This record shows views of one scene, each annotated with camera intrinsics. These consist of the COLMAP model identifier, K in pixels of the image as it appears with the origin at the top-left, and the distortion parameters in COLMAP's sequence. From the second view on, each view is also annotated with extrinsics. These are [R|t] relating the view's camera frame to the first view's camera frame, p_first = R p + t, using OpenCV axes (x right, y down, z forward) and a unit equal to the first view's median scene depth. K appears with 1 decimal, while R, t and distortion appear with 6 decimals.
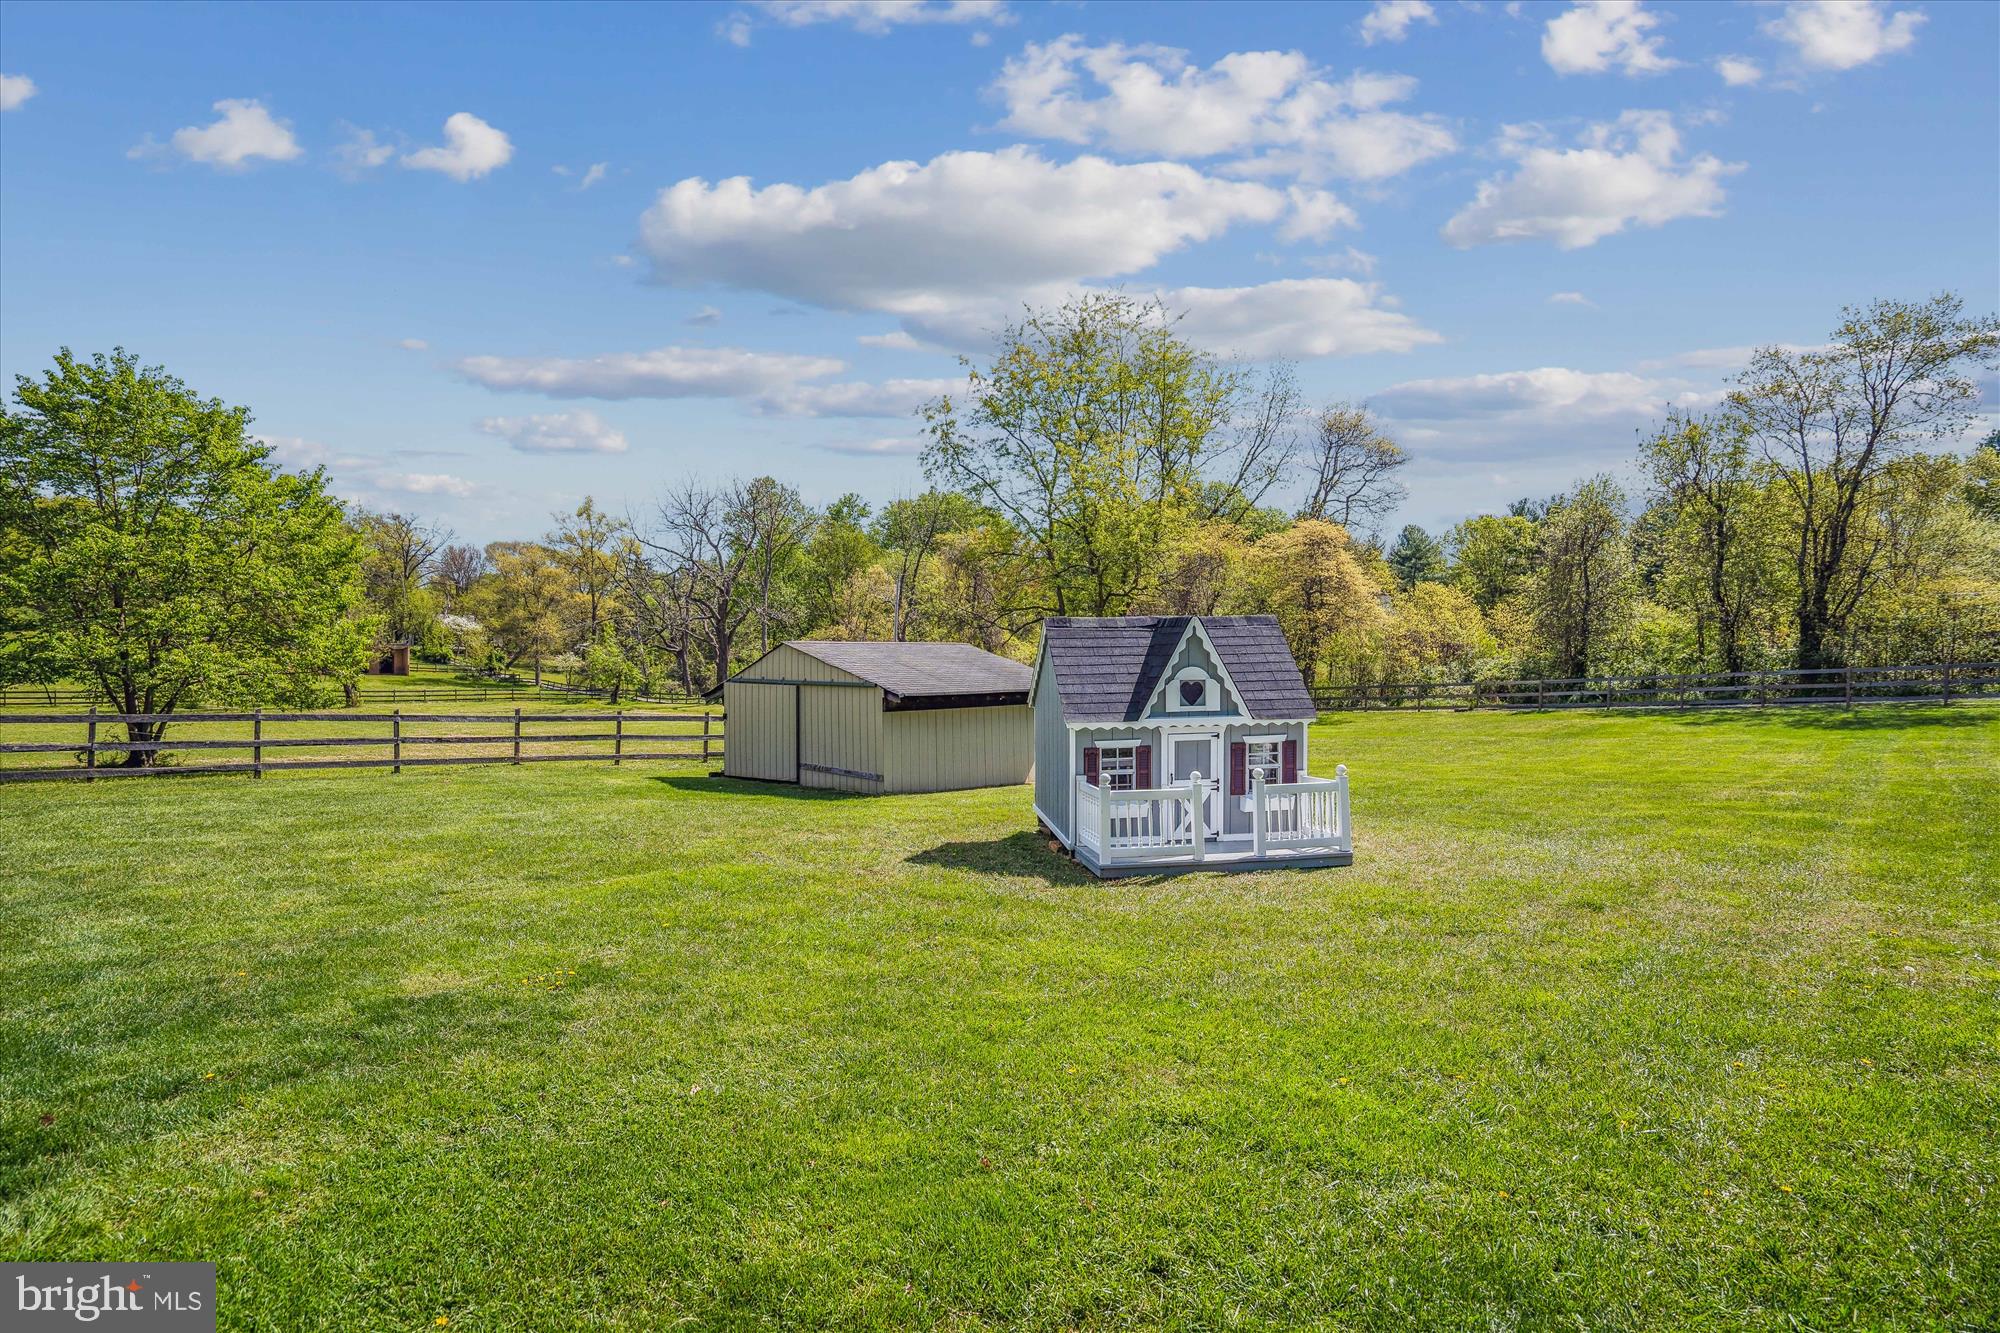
lens RADIAL K [[1036.2, 0, 1000.0], [0, 1036.2, 666.5], [0, 0, 1]] dist [-0.000187, 0.000046]
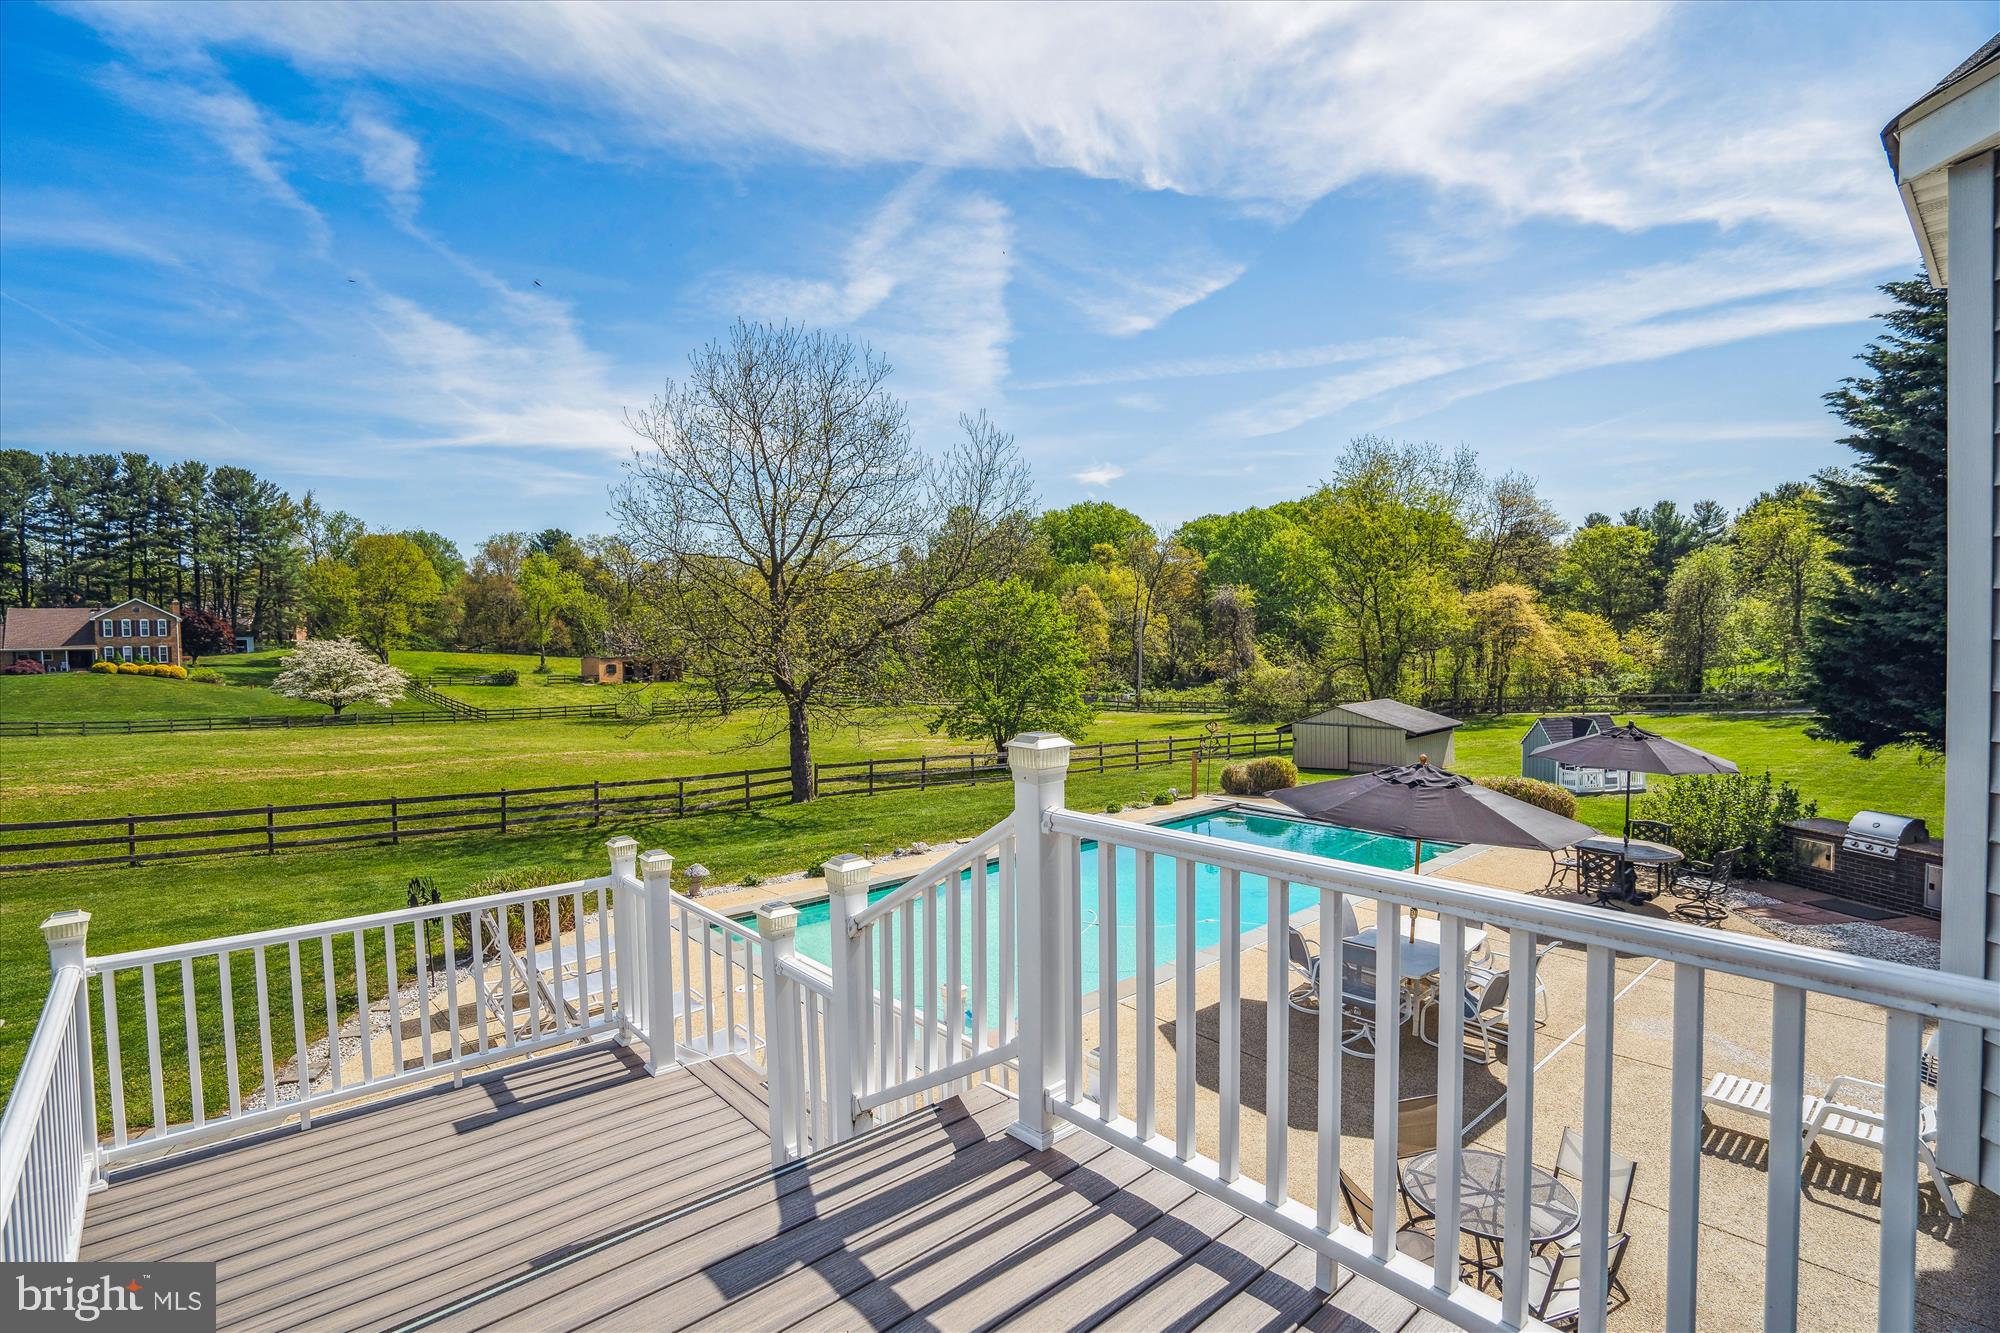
lens RADIAL K [[968.8, 0, 969.2], [0, 968.8, 672.1], [0, 0, 1]] dist [-0.059464, 0.023127]
pose [[0.990481, -0.013576, -0.136977, -0.271020], [0.016877, 0.999594, 0.022968, -0.061163], [0.136610, -0.025061, 0.990308, -0.449012]]
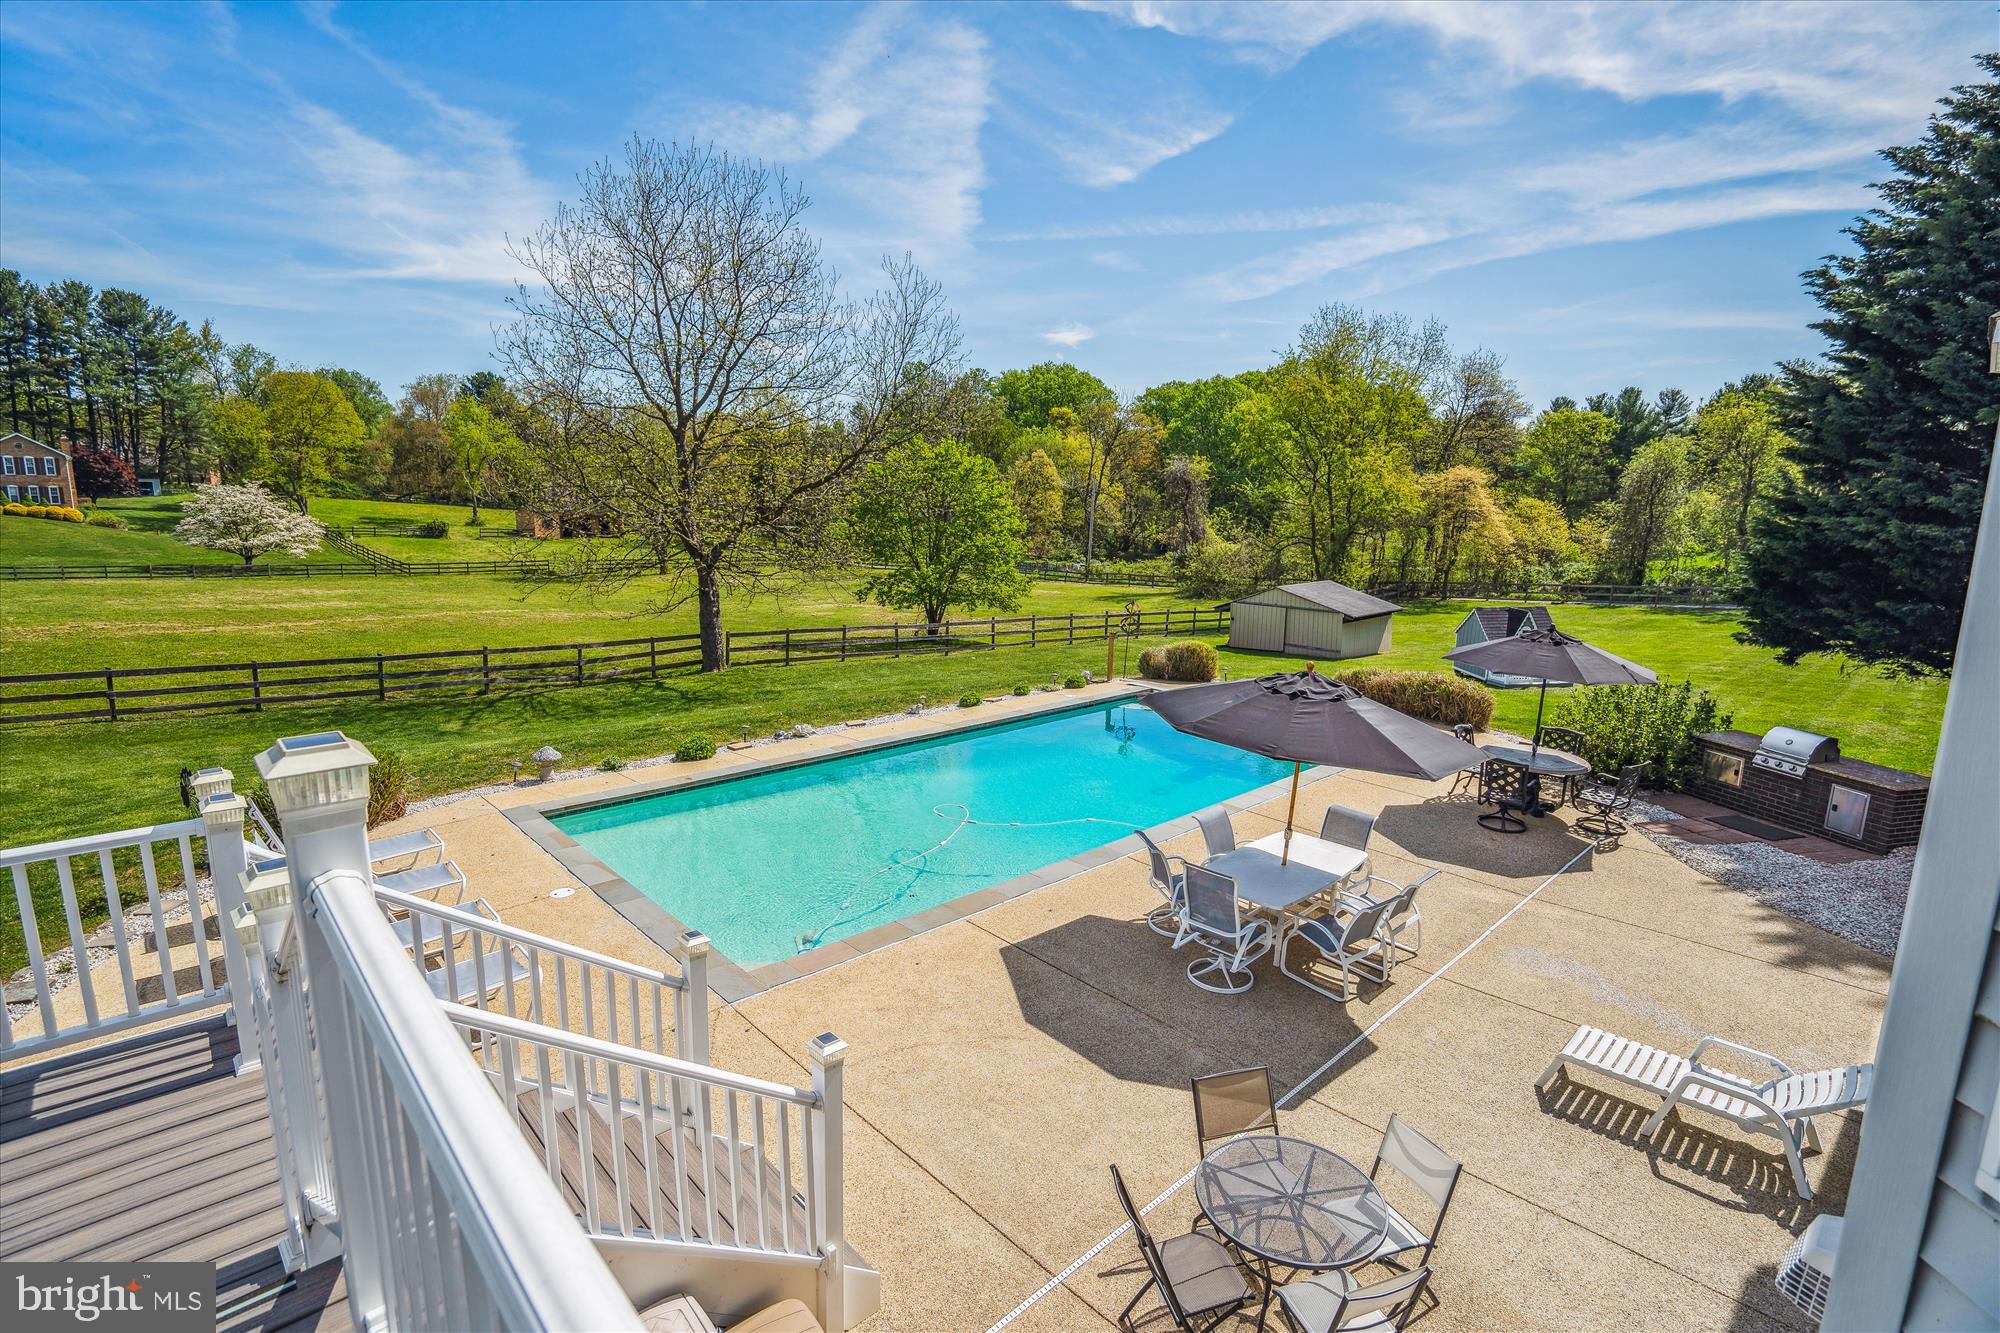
lens RADIAL K [[968.8, 0, 969.2], [0, 968.8, 672.1], [0, 0, 1]] dist [-0.059464, 0.023127]
pose [[0.995155, 0.031257, -0.093220, -0.251038], [-0.015808, 0.986652, 0.162073, -0.063730], [0.097042, -0.159814, 0.982366, -0.420683]]
